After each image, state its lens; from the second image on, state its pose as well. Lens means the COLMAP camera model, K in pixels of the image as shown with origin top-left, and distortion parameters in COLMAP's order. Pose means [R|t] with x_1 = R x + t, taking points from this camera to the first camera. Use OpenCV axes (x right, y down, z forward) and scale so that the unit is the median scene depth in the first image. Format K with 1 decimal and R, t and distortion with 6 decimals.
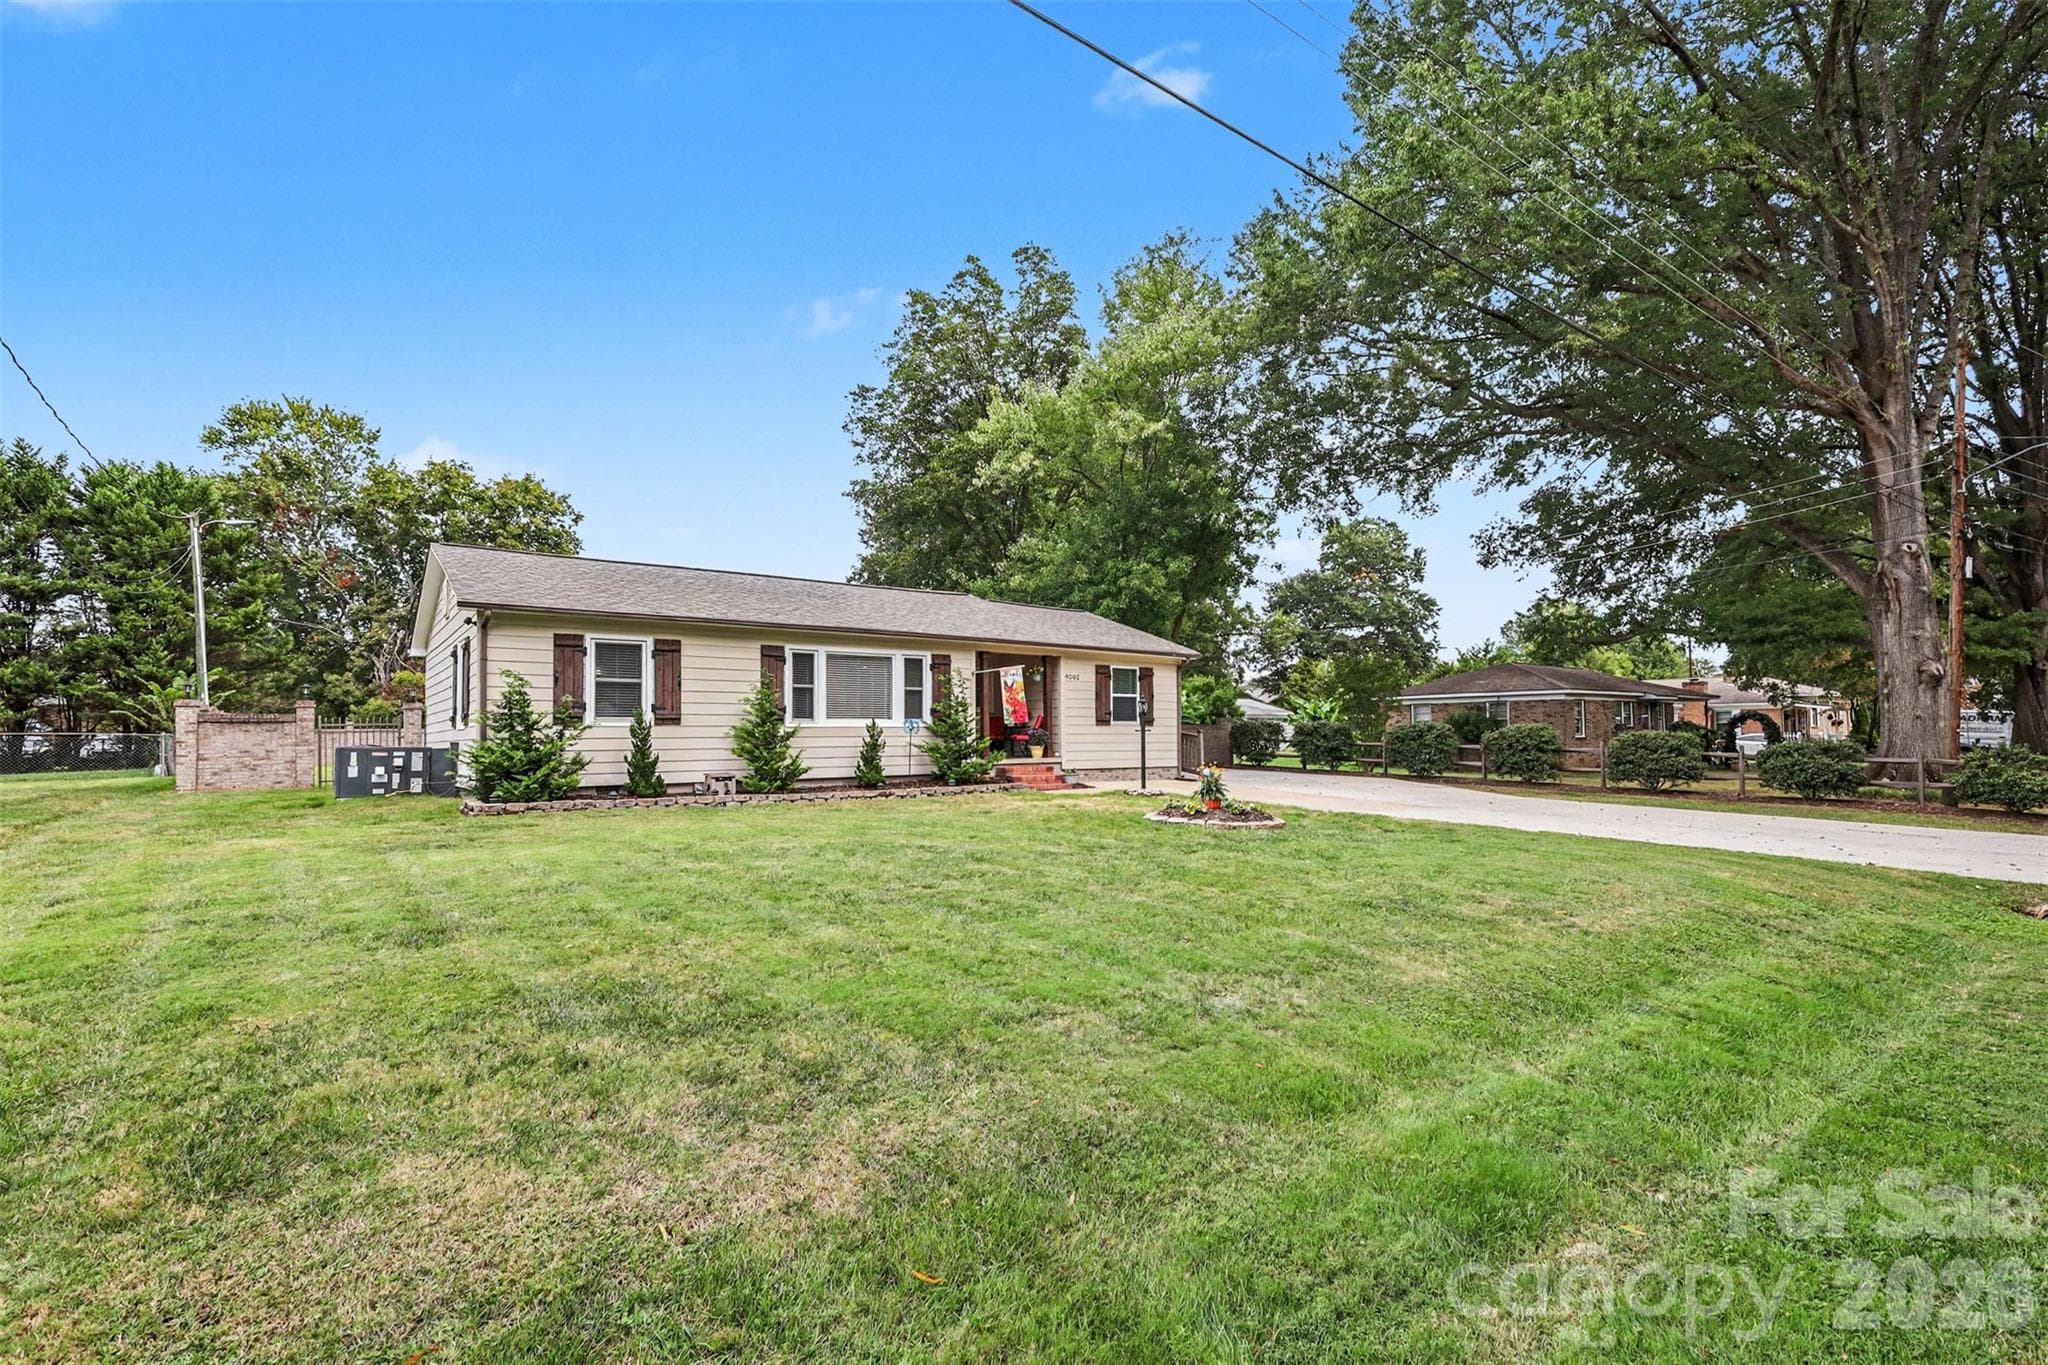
lens RADIAL K [[923.2, 0, 1027.7], [0, 923.2, 712.3], [0, 0, 1]] dist [0.000495, 0.000042]
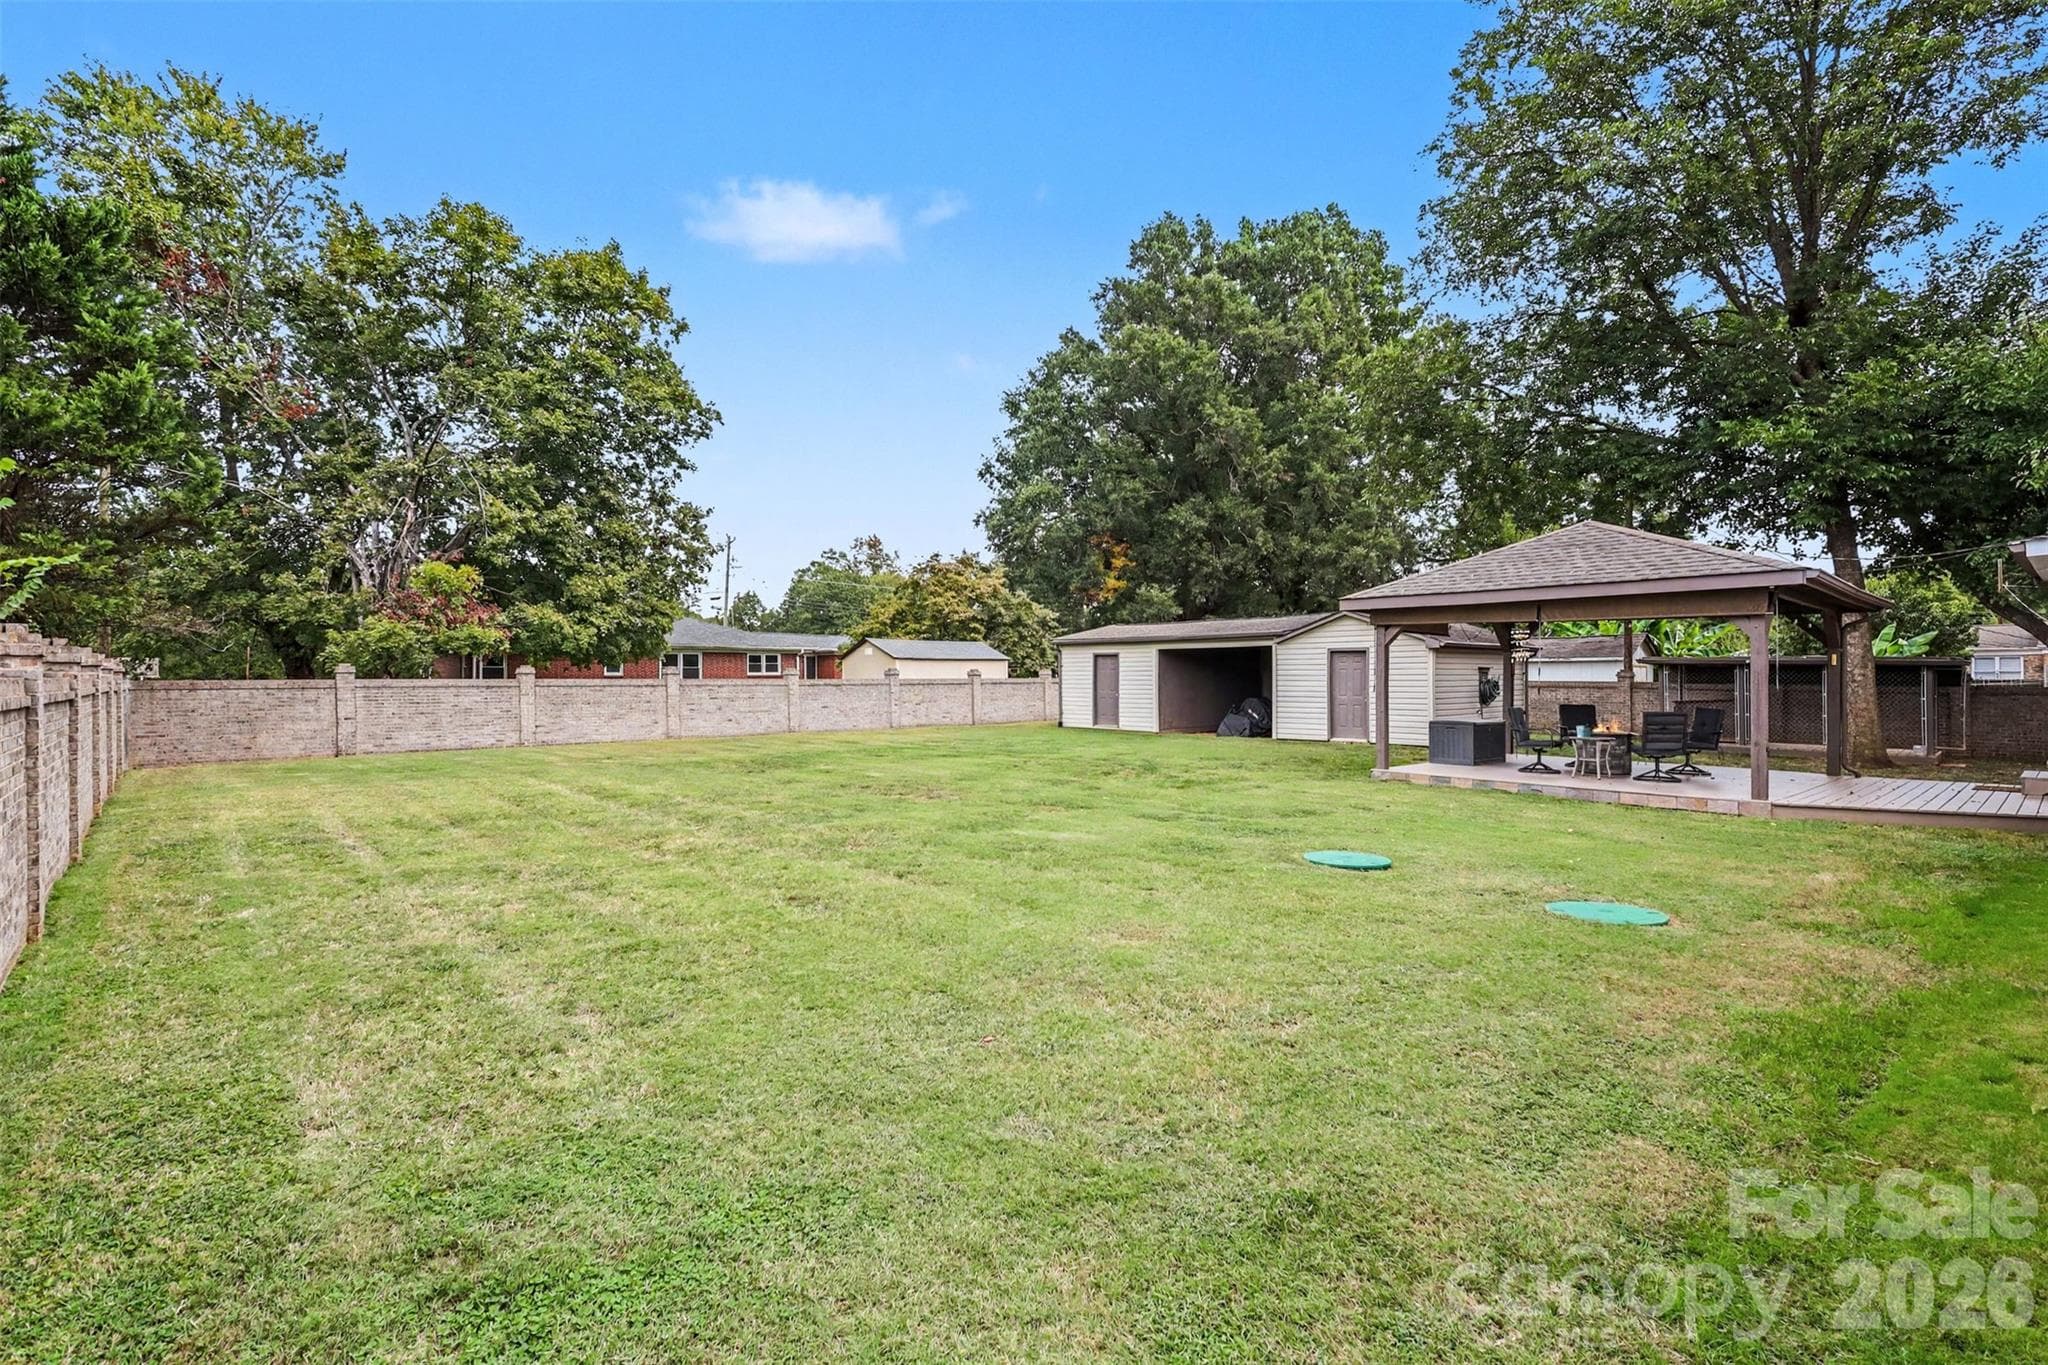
lens RADIAL K [[962.6, 0, 1018.8], [0, 962.6, 675.8], [0, 0, 1]] dist [0.000047, 0.000018]
pose [[0.998077, -0.009980, 0.061182, -0.347169], [0.009630, 0.999936, 0.006018, 0.016050], [-0.061238, -0.005418, 0.998108, 0.404686]]
